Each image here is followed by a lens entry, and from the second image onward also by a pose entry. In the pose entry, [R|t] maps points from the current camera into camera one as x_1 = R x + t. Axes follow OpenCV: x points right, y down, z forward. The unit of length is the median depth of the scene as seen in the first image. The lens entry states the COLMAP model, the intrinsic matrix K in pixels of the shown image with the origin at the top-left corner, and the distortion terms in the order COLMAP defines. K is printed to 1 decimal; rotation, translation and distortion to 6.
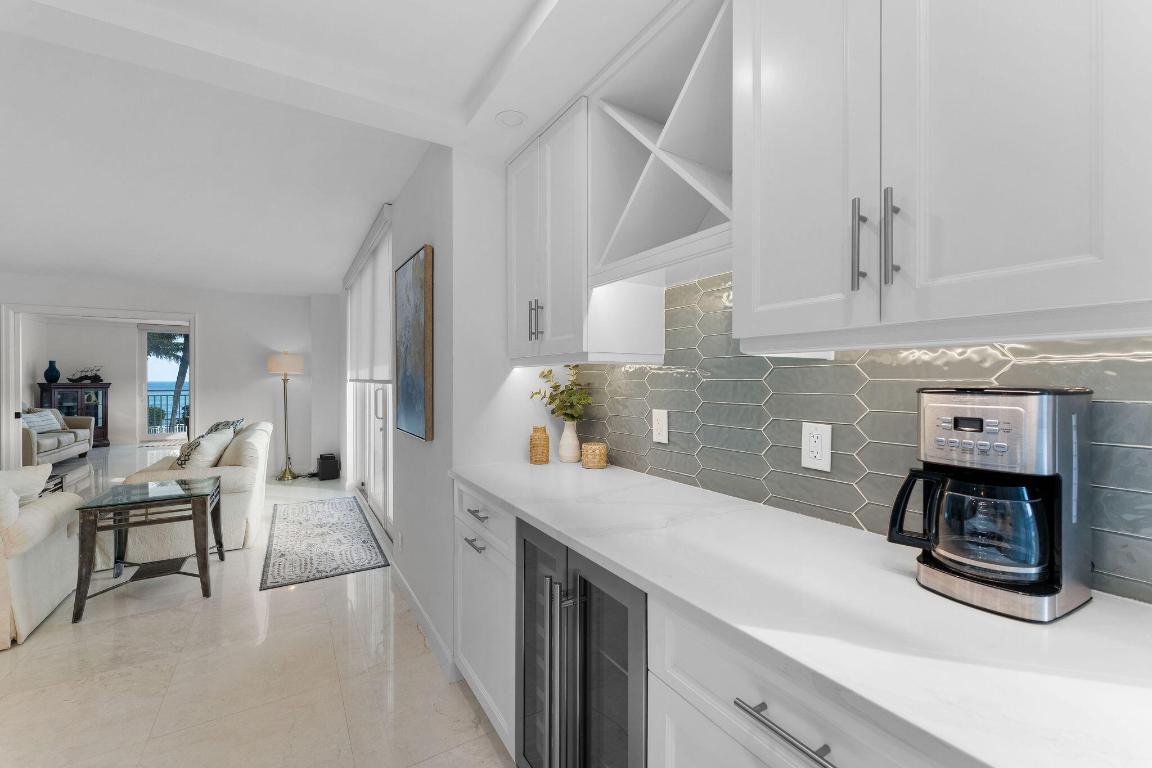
lens RADIAL K [[463.0, 0, 578.3], [0, 463.0, 383.2], [0, 0, 1]] dist [0.001420, 0.000059]
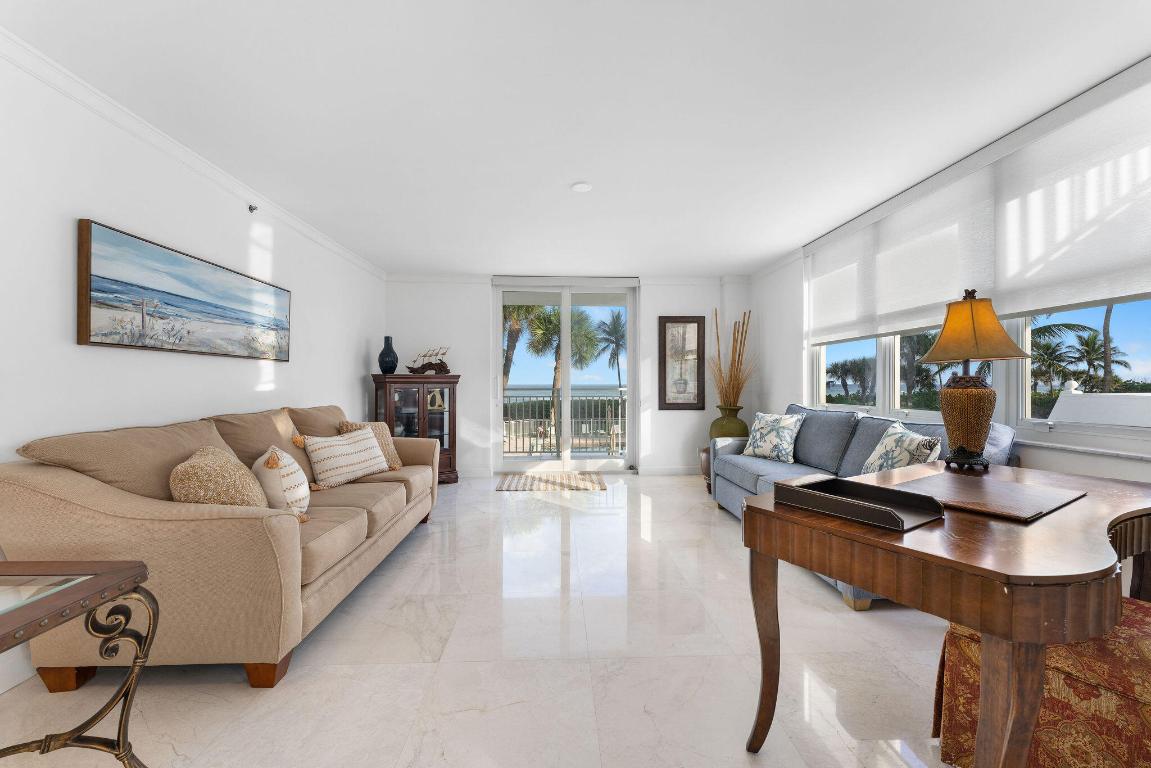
lens RADIAL K [[462.6, 0, 574.7], [0, 462.6, 383.8], [0, 0, 1]] dist [0.001420, 0.000059]
pose [[0.866036, 0.000954, -0.499981, -0.614401], [-0.002140, 0.999996, -0.001798, 0.011869], [0.499978, 0.002627, 0.866034, 0.589507]]
